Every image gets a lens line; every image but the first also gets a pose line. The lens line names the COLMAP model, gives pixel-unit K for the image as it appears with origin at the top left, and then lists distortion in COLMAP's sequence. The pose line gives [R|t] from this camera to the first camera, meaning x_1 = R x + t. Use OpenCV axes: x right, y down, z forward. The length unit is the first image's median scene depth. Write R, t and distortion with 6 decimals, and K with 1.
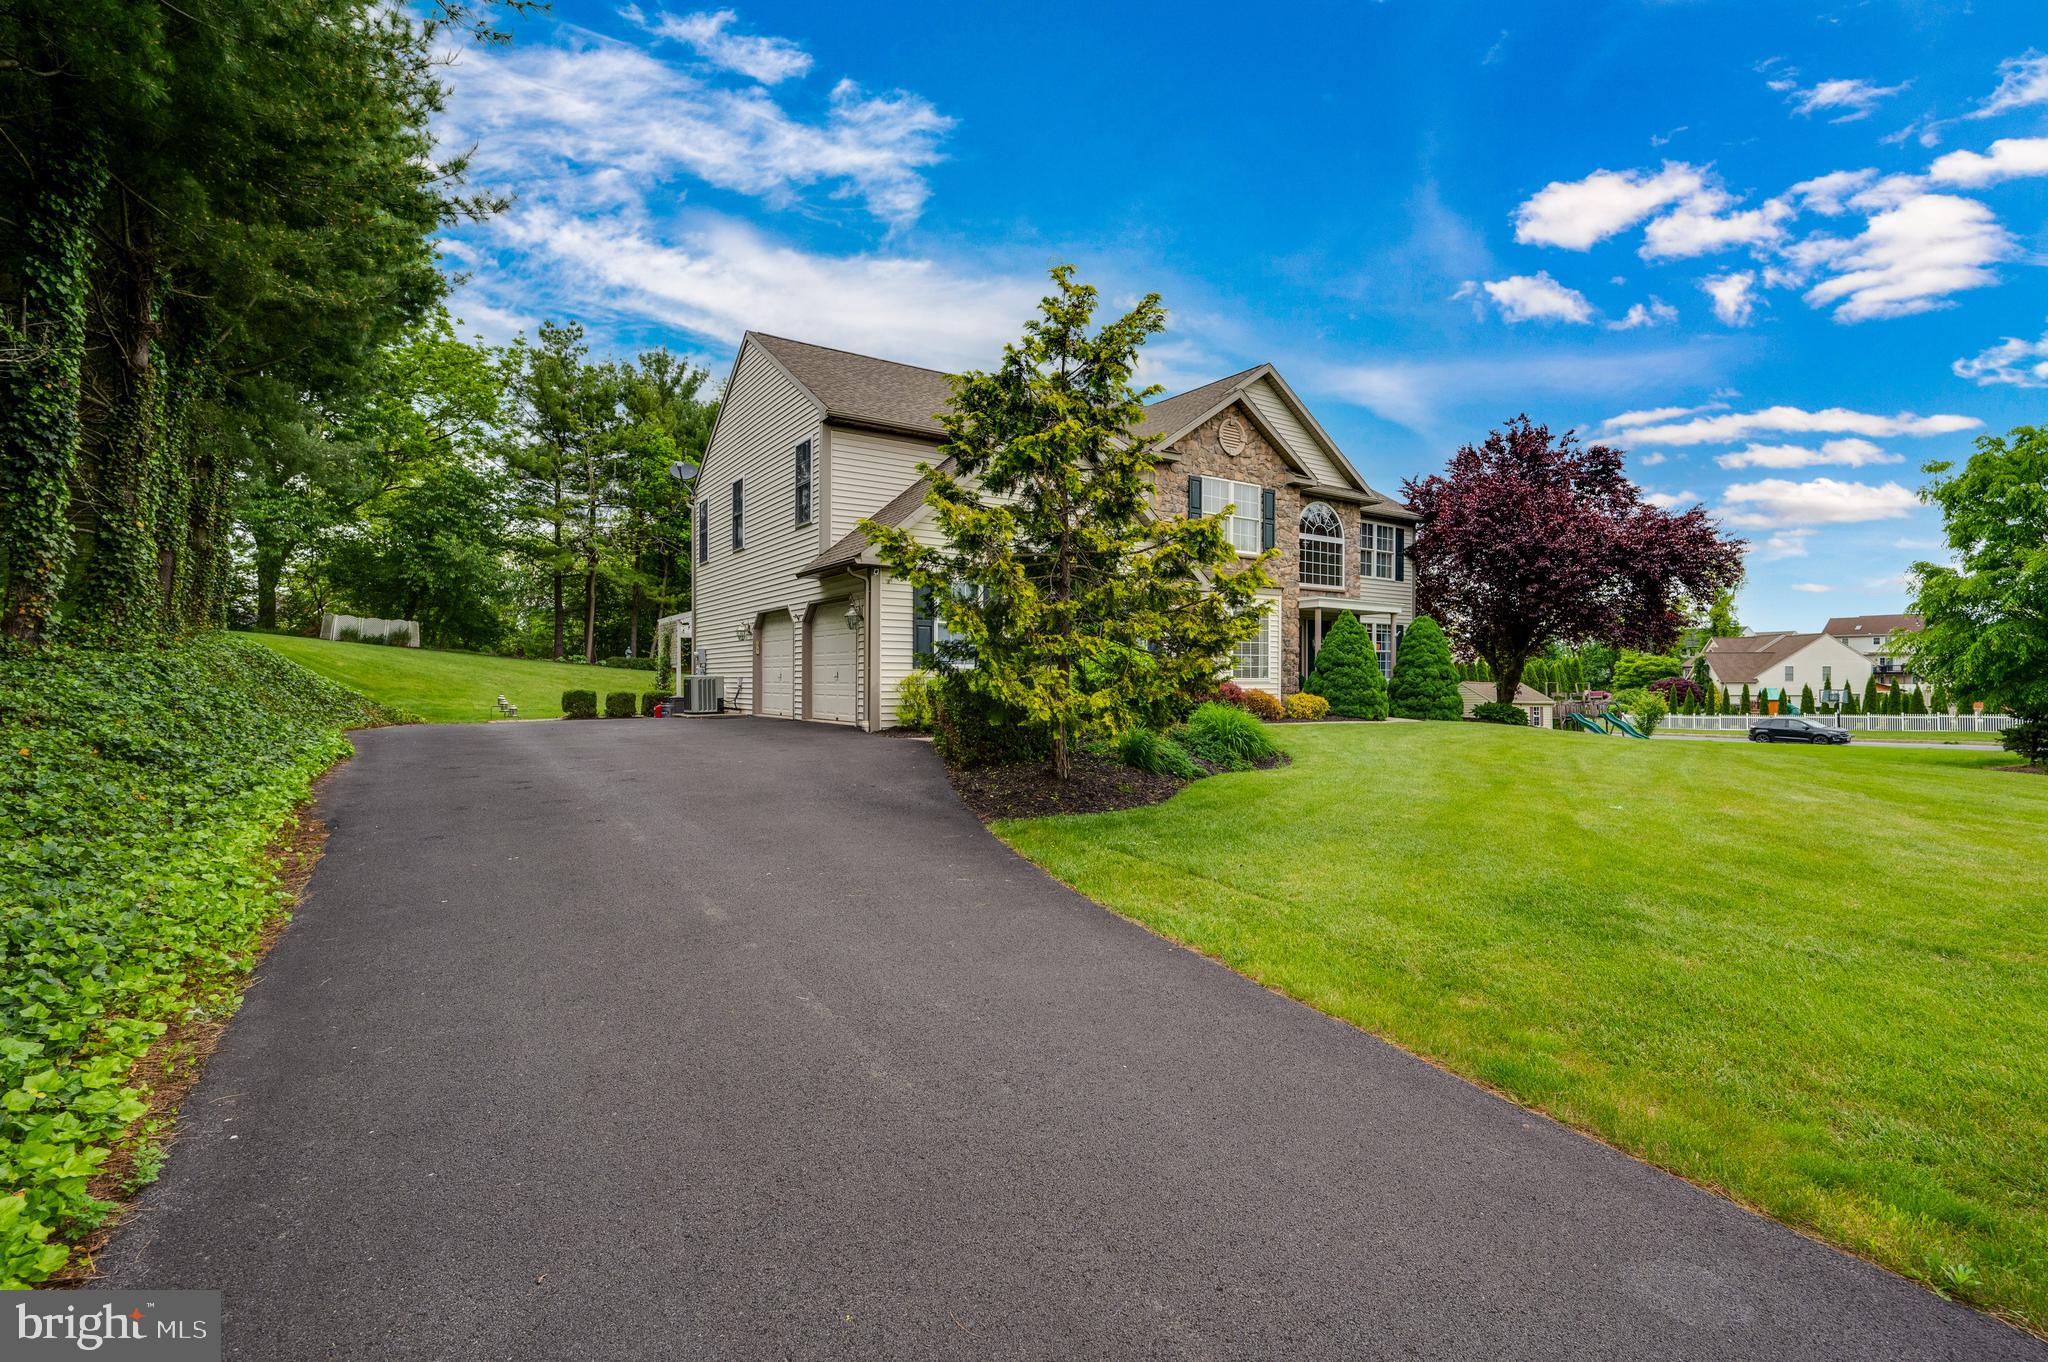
lens RADIAL K [[950.6, 0, 1074.2], [0, 950.6, 680.4], [0, 0, 1]] dist [-0.005311, -0.000220]
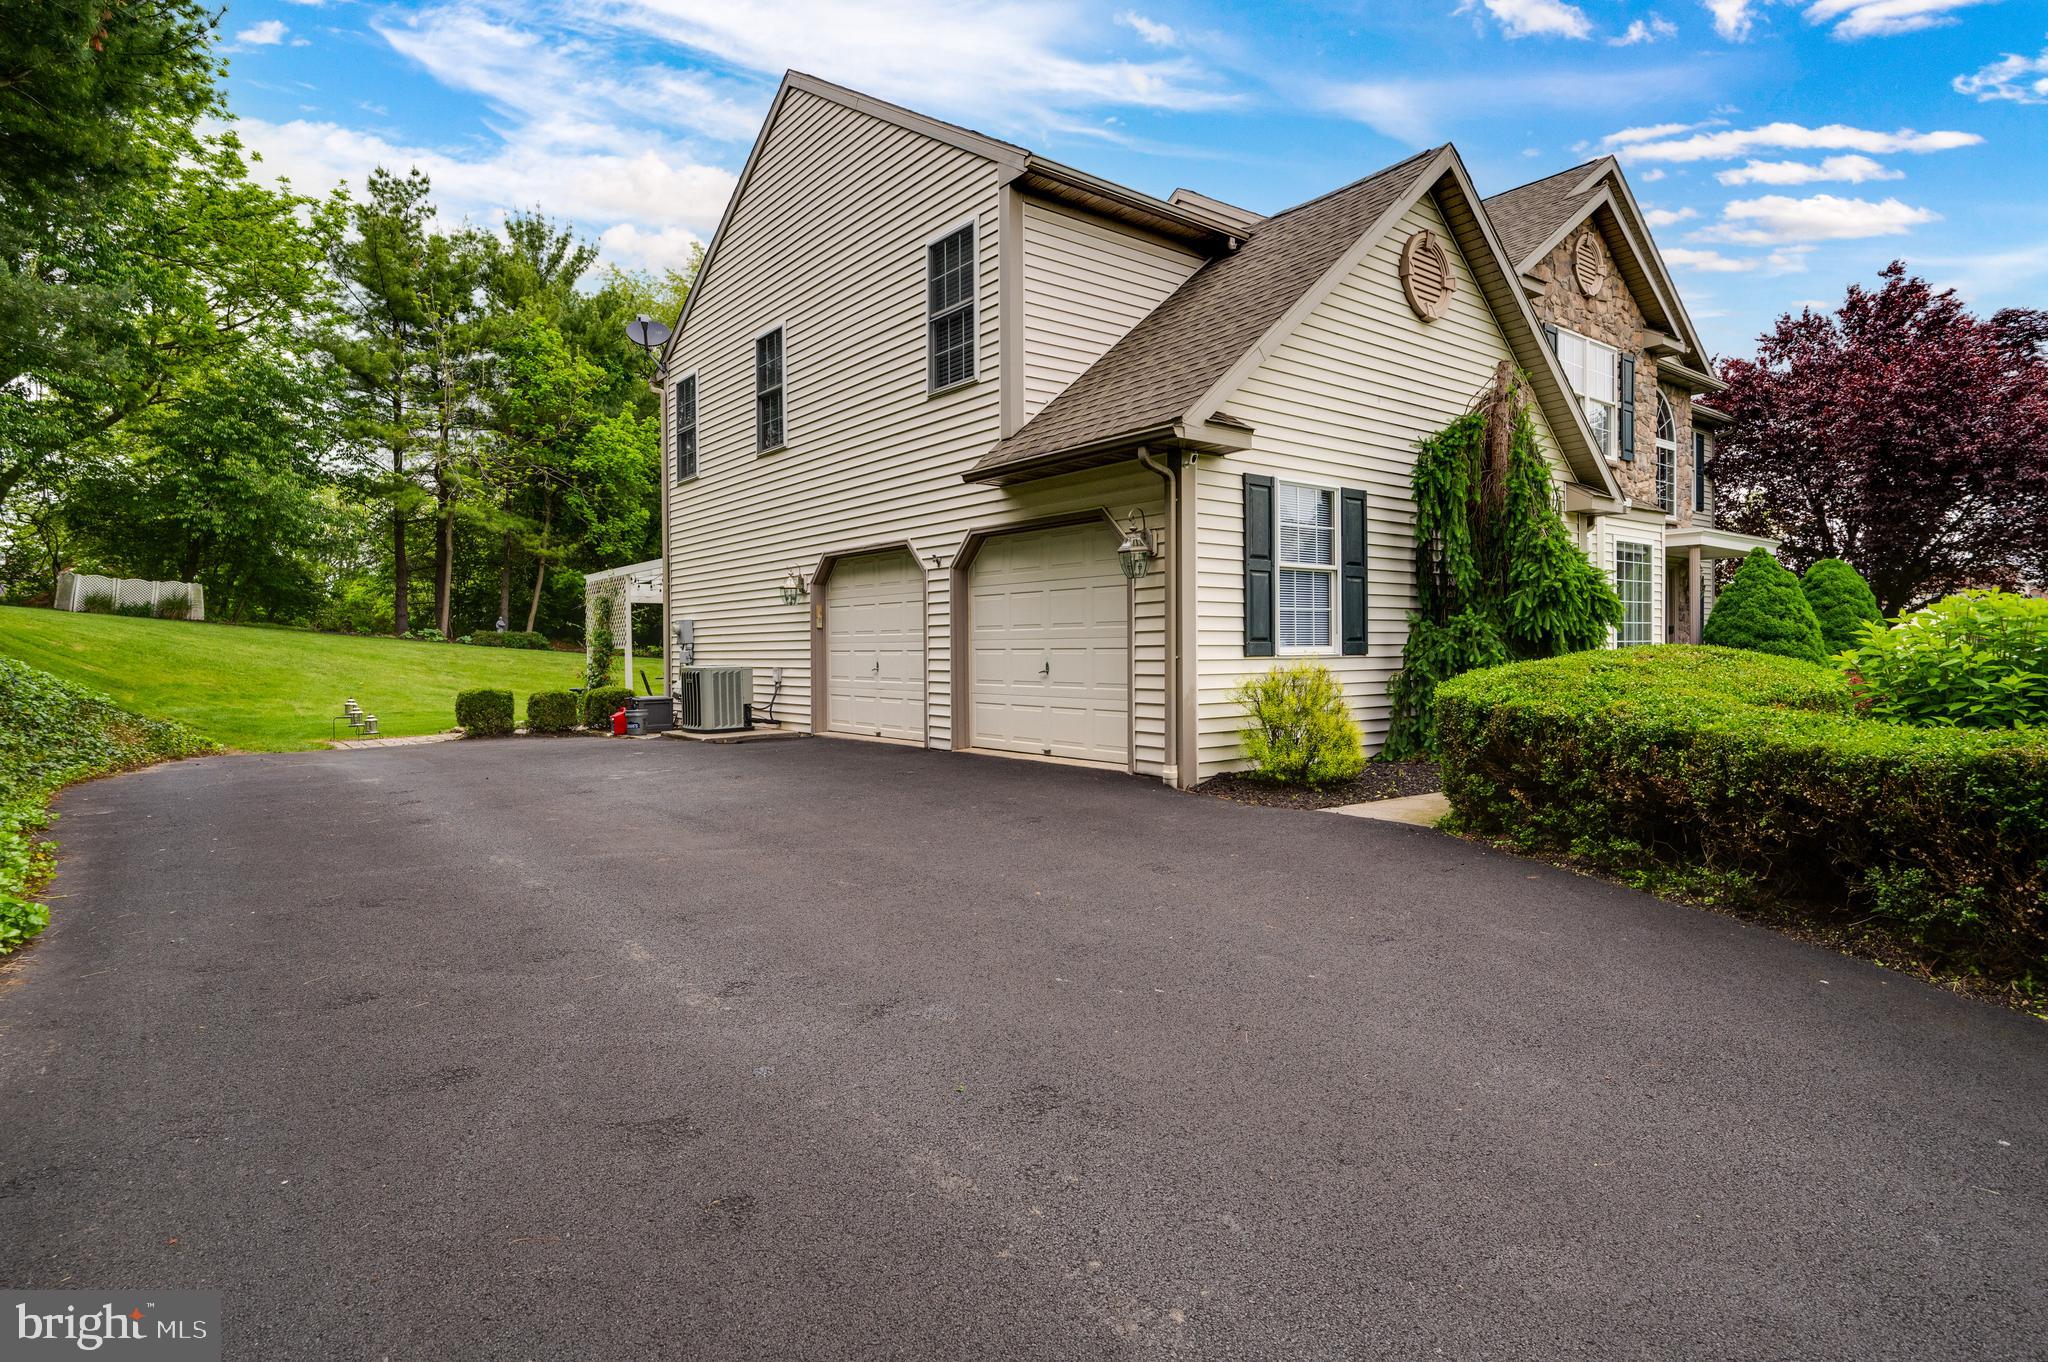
lens RADIAL K [[1075.5, 0, 1028.8], [0, 1075.5, 658.9], [0, 0, 1]] dist [-0.003203, 0.000217]
pose [[0.998527, -0.010553, 0.053217, -0.133711], [0.010141, 0.999917, 0.007994, -0.007228], [-0.053297, -0.007443, 0.998551, 0.188094]]
